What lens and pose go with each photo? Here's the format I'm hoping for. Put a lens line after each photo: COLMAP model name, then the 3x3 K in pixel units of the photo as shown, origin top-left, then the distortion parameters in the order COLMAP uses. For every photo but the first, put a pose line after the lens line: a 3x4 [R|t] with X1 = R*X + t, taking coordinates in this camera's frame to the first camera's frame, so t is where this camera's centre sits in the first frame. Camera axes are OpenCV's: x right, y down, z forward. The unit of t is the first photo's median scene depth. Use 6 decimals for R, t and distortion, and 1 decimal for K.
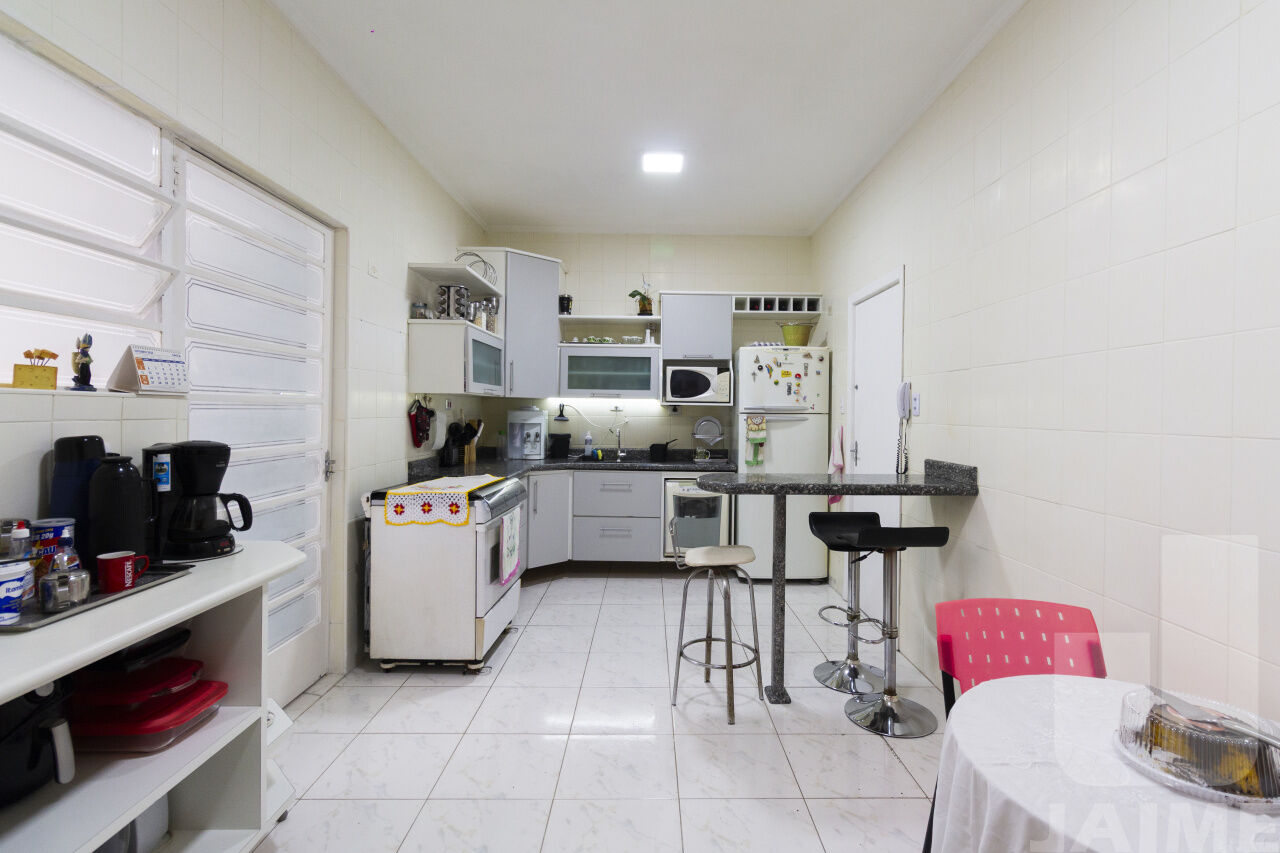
lens RADIAL K [[587.1, 0, 644.8], [0, 587.1, 430.0], [0, 0, 1]] dist [0.003929, 0.000356]
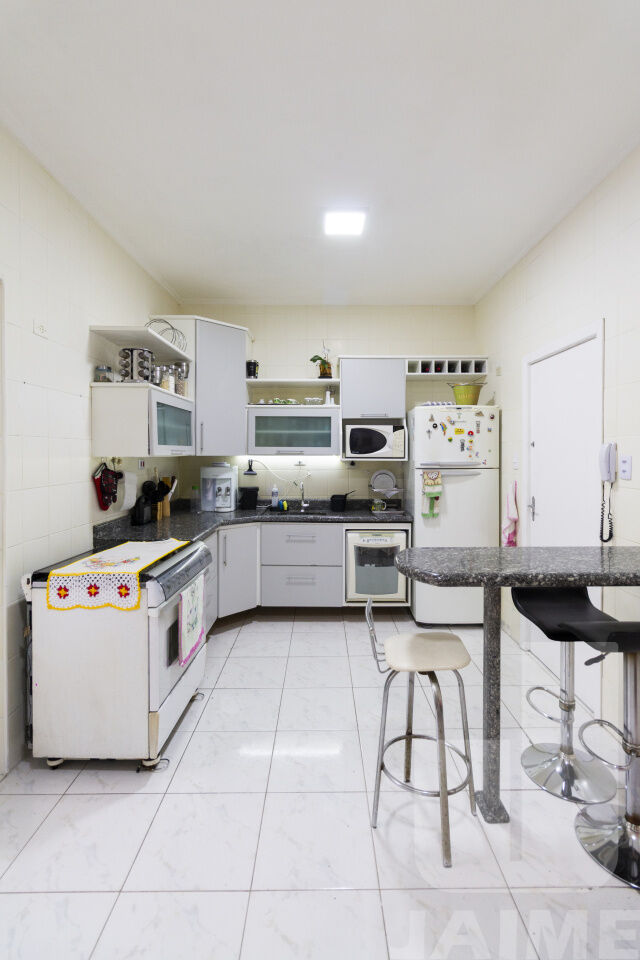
lens RADIAL K [[440.3, 0, 318.1], [0, 440.3, 474.2], [0, 0, 1]] dist [0.003929, 0.000356]
pose [[0.999935, -0.010962, -0.003251, -0.015762], [0.011002, 0.999862, 0.012479, -0.035913], [0.003114, -0.012514, 0.999917, 0.234560]]
